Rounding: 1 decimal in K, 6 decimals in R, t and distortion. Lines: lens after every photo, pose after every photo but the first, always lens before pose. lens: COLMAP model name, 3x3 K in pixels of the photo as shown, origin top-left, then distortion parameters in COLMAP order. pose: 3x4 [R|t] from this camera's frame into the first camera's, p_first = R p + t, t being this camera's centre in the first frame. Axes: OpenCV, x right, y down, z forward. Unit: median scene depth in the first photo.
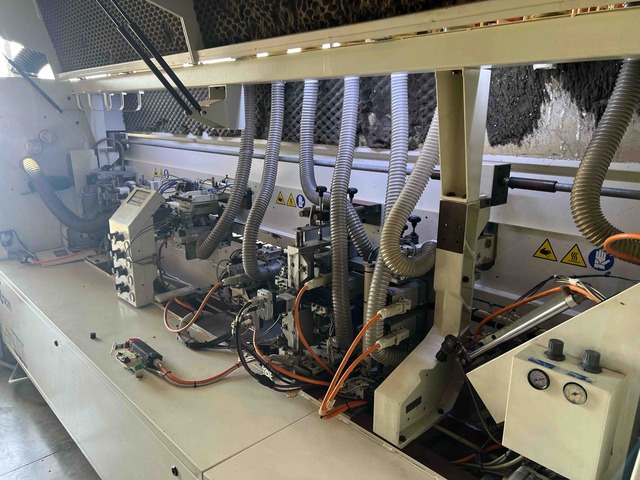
lens RADIAL K [[483.9, 0, 324.9], [0, 483.9, 239.5], [0, 0, 1]] dist [0.038511, -0.043643]
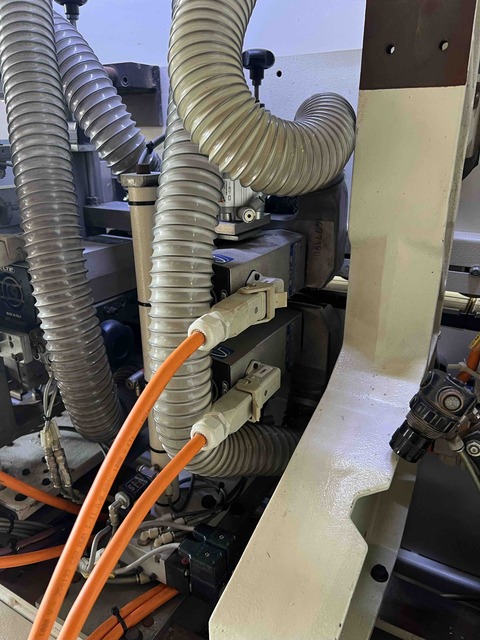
lens RADIAL K [[483.9, 0, 236.9], [0, 483.9, 323.8], [0, 0, 1]] dist [0.038511, -0.043643]
pose [[0.959540, -0.116833, 0.256189, 0.057273], [0.084187, 0.987273, 0.134923, 0.101225], [-0.268692, -0.107896, 0.957164, 0.649519]]
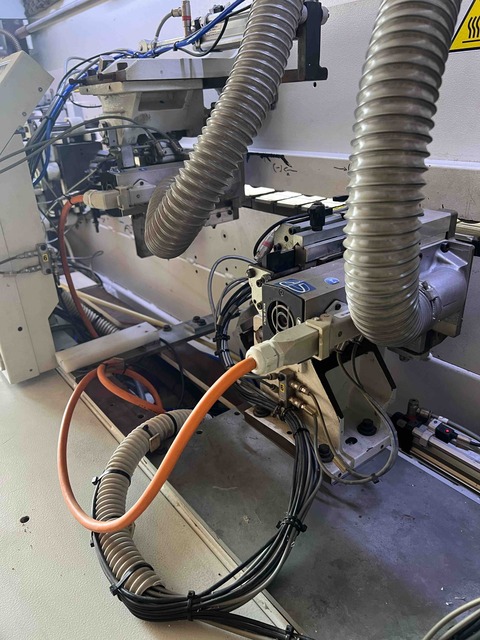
lens RADIAL K [[483.9, 0, 238.9], [0, 483.9, 319.3], [0, 0, 1]] dist [0.038511, -0.043643]
pose [[0.991792, -0.008133, -0.127604, -0.231232], [0.032102, 0.981848, 0.186932, 0.031536], [0.123767, -0.189494, 0.974050, 0.959840]]
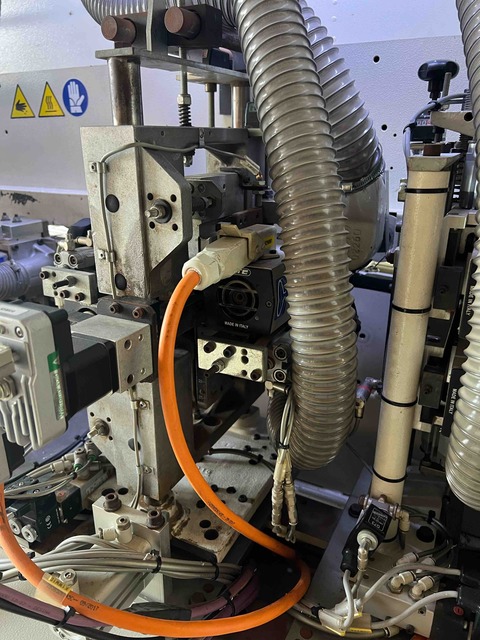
lens RADIAL K [[483.9, 0, 240.0], [0, 483.9, 324.1], [0, 0, 1]] dist [0.038511, -0.043643]
pose [[0.945036, -0.125761, 0.301812, -0.090012], [0.088624, 0.987040, 0.133786, 0.088895], [-0.314725, -0.099685, 0.943934, 0.744995]]
